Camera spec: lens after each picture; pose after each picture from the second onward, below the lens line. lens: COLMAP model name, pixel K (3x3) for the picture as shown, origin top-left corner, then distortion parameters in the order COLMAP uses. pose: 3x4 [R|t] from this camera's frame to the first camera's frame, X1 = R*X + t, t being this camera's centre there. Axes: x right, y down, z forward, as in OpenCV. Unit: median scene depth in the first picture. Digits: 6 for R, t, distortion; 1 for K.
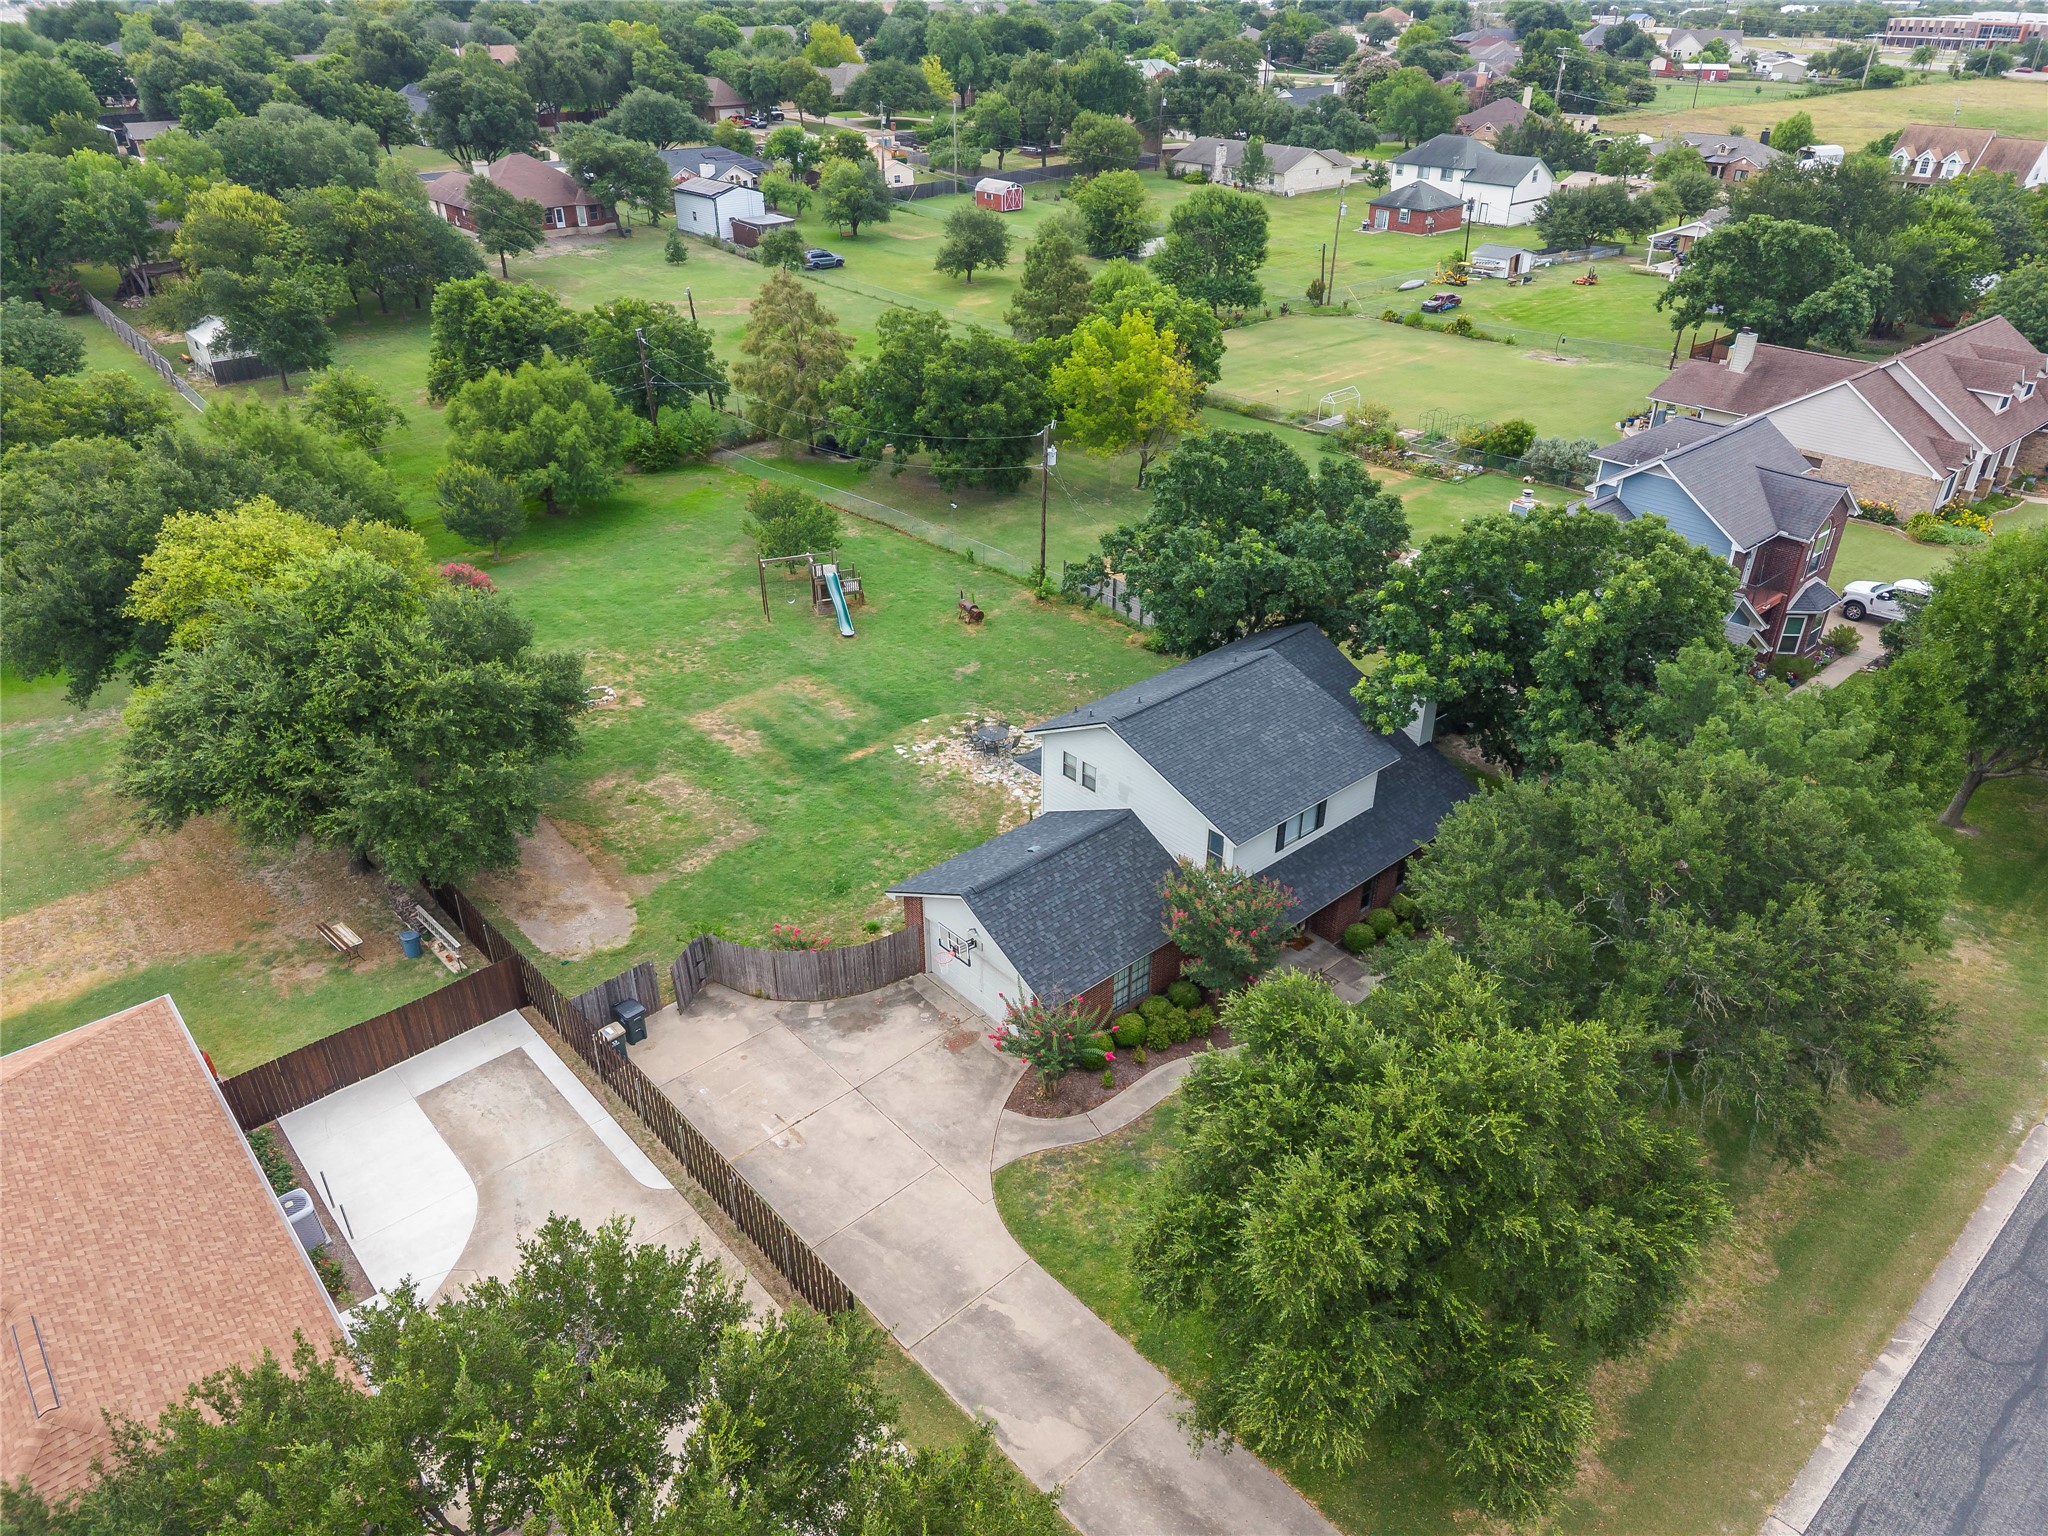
lens RADIAL K [[1380.6, 0, 1031.5], [0, 1380.6, 773.9], [0, 0, 1]] dist [0.033548, -0.028315]
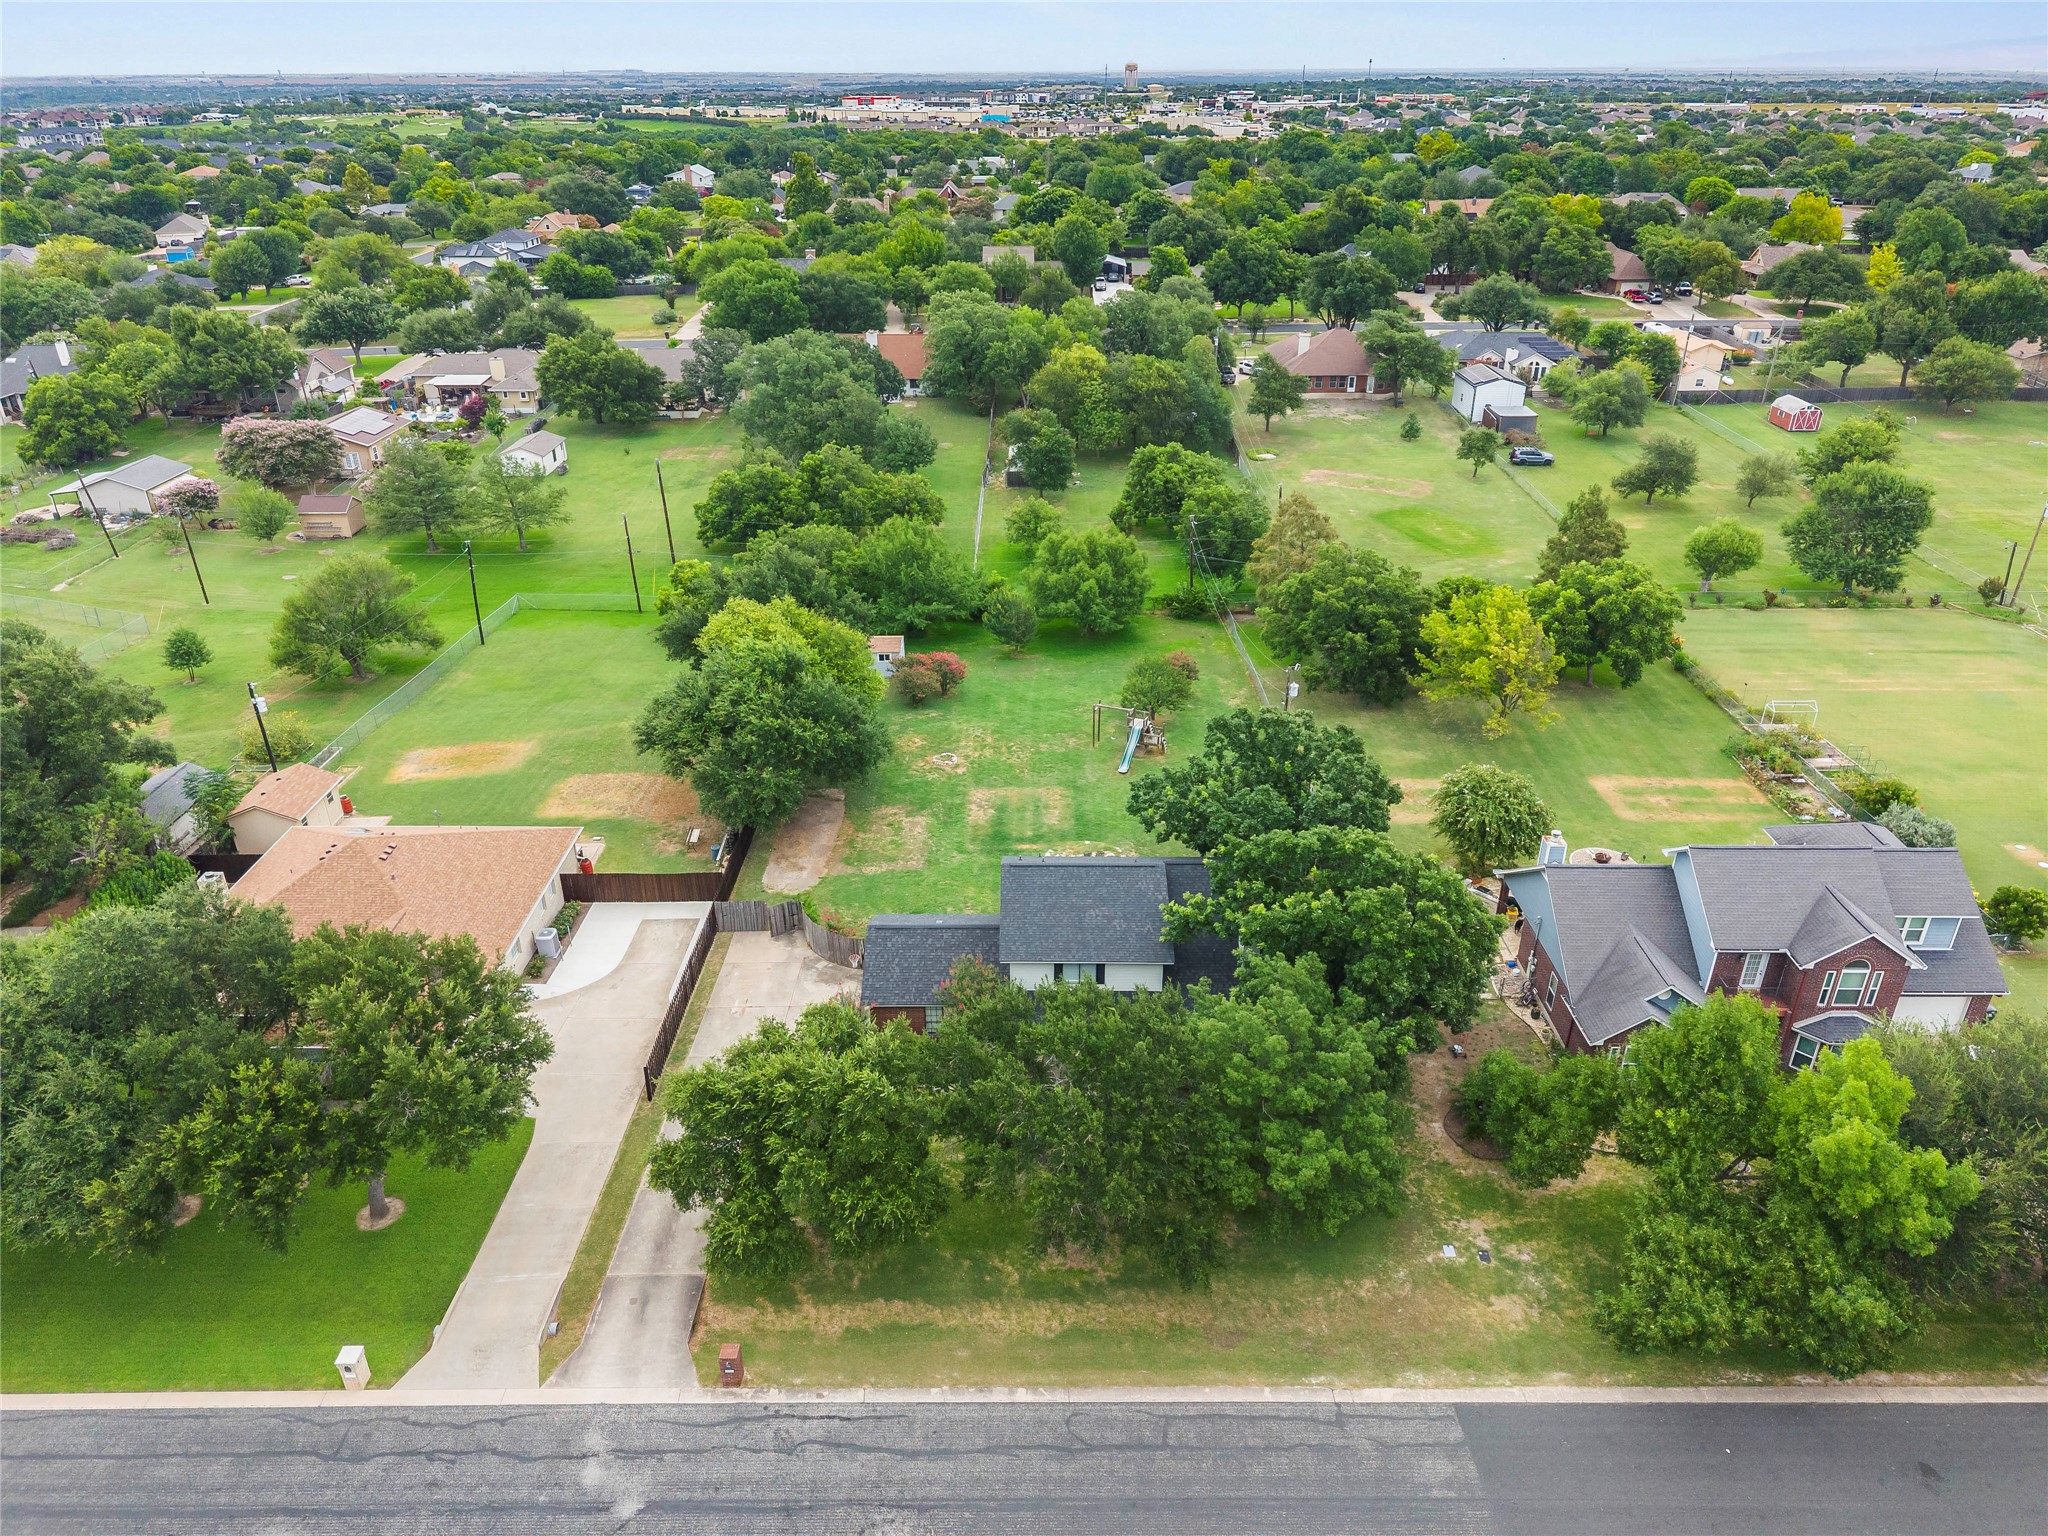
lens RADIAL K [[1380.6, 0, 1021.7], [0, 1380.6, 783.0], [0, 0, 1]] dist [0.033548, -0.028315]
pose [[0.744457, 0.309380, -0.591666, 0.312510], [-0.336340, 0.939286, 0.067954, -0.076781], [0.576766, 0.148413, 0.803314, -0.082558]]
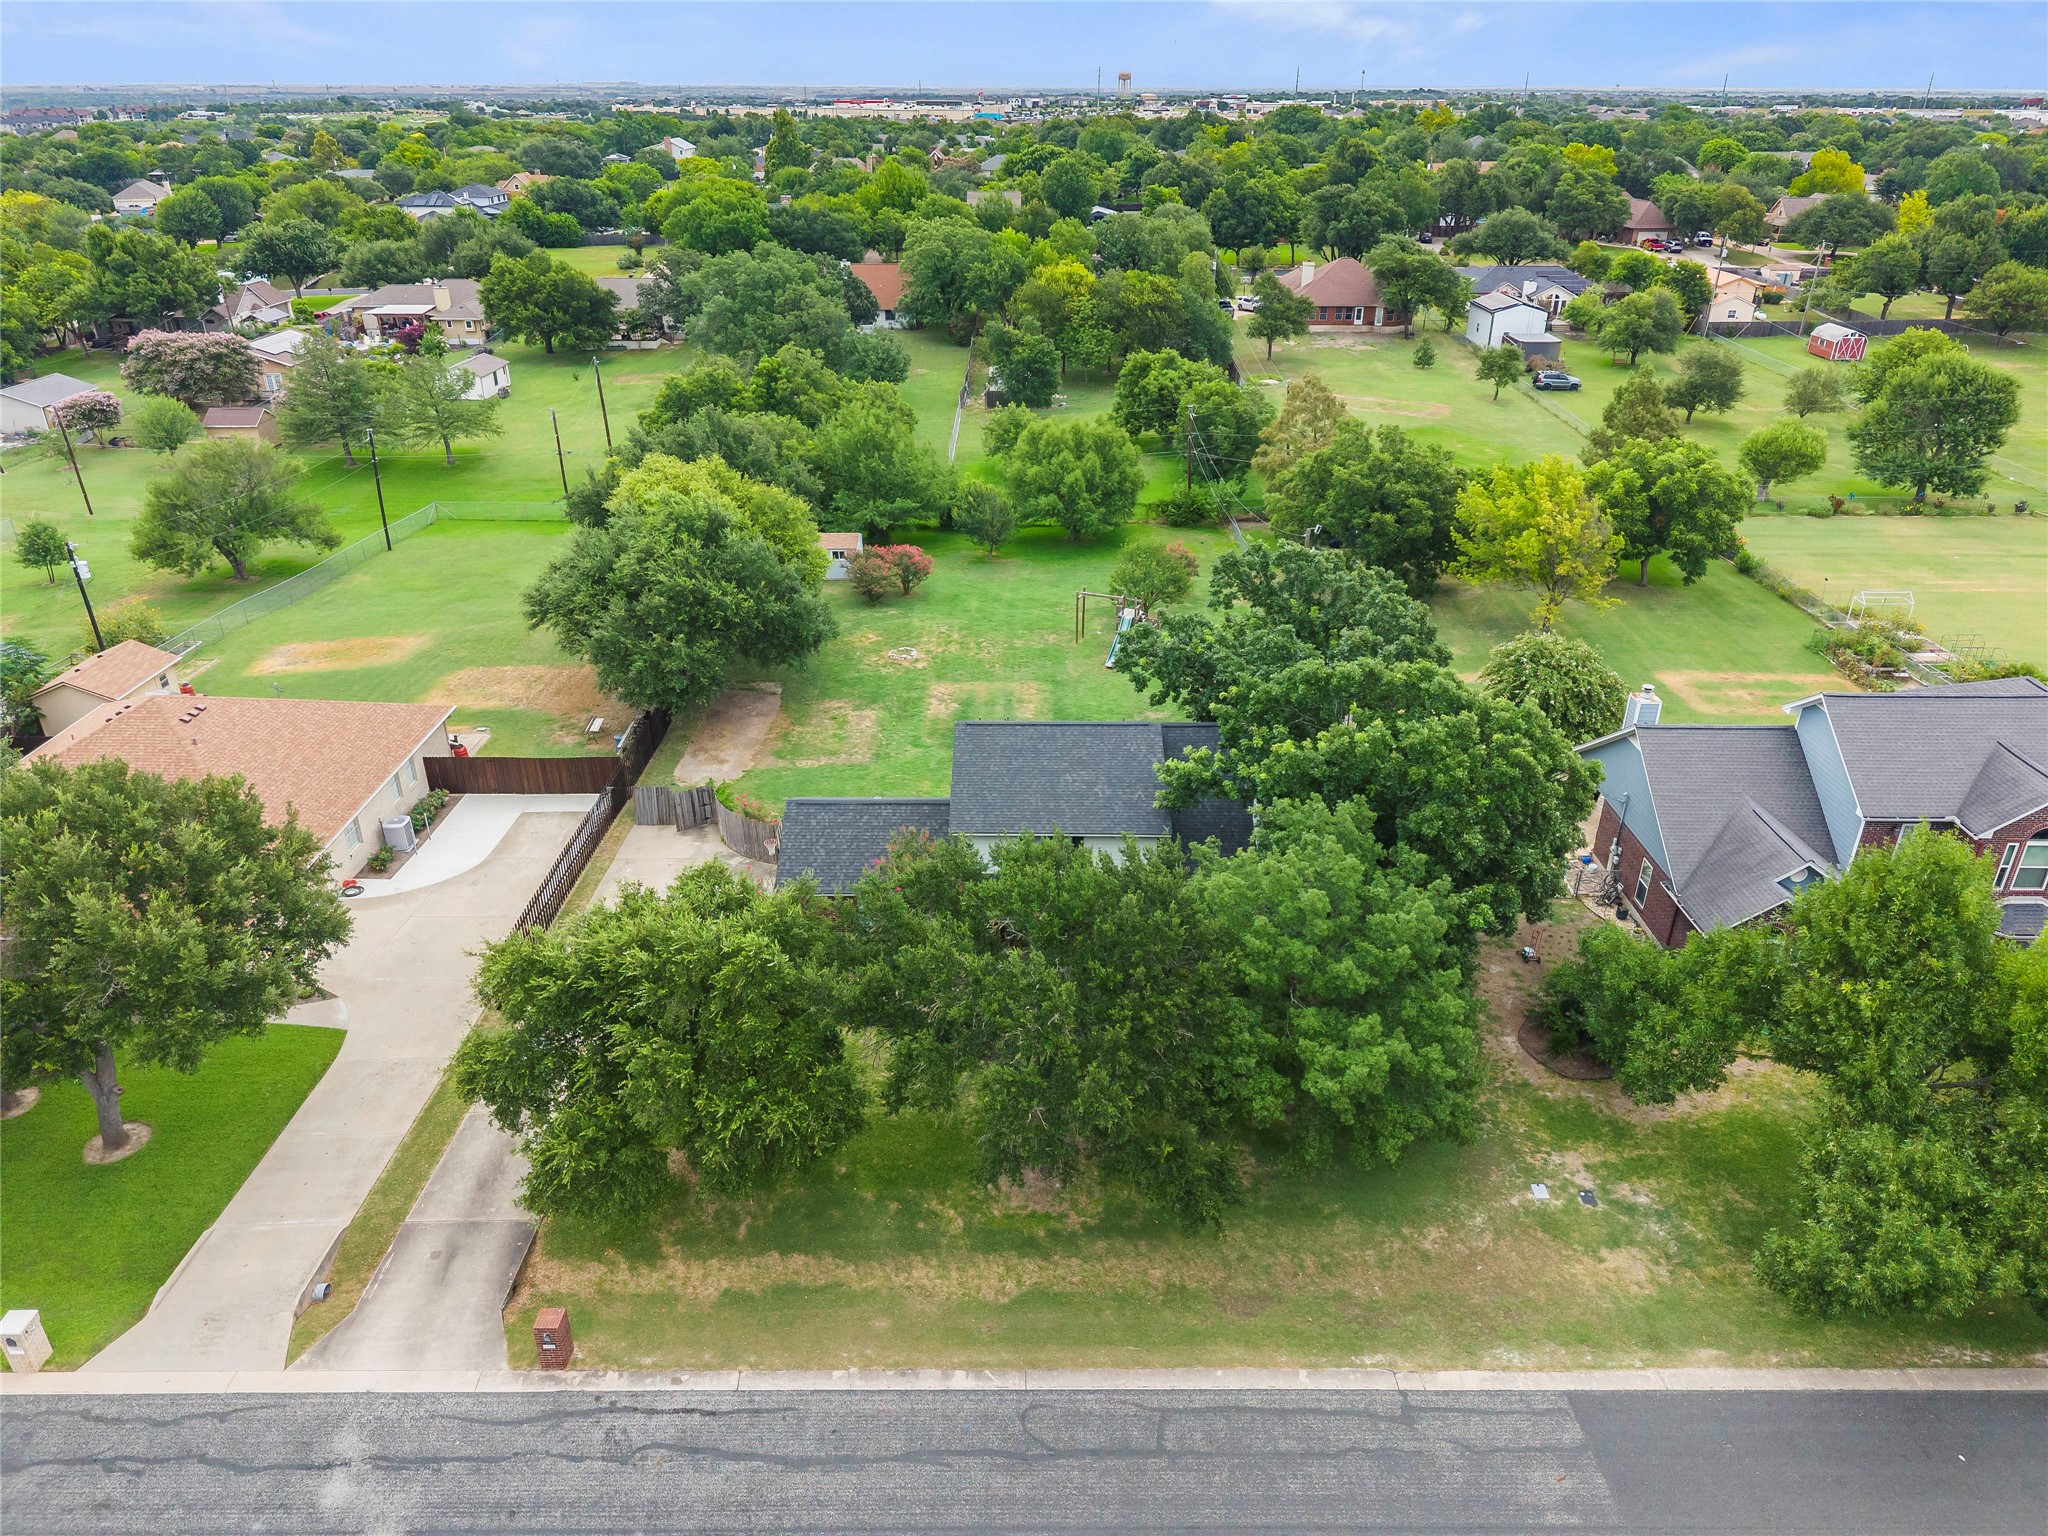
lens RADIAL K [[1380.6, 0, 1021.9], [0, 1380.6, 779.8], [0, 0, 1]] dist [0.033548, -0.028315]
pose [[0.746938, 0.304341, -0.591152, 0.274897], [-0.339217, 0.939107, 0.054867, -0.024945], [0.571852, 0.159547, 0.804692, 0.013340]]
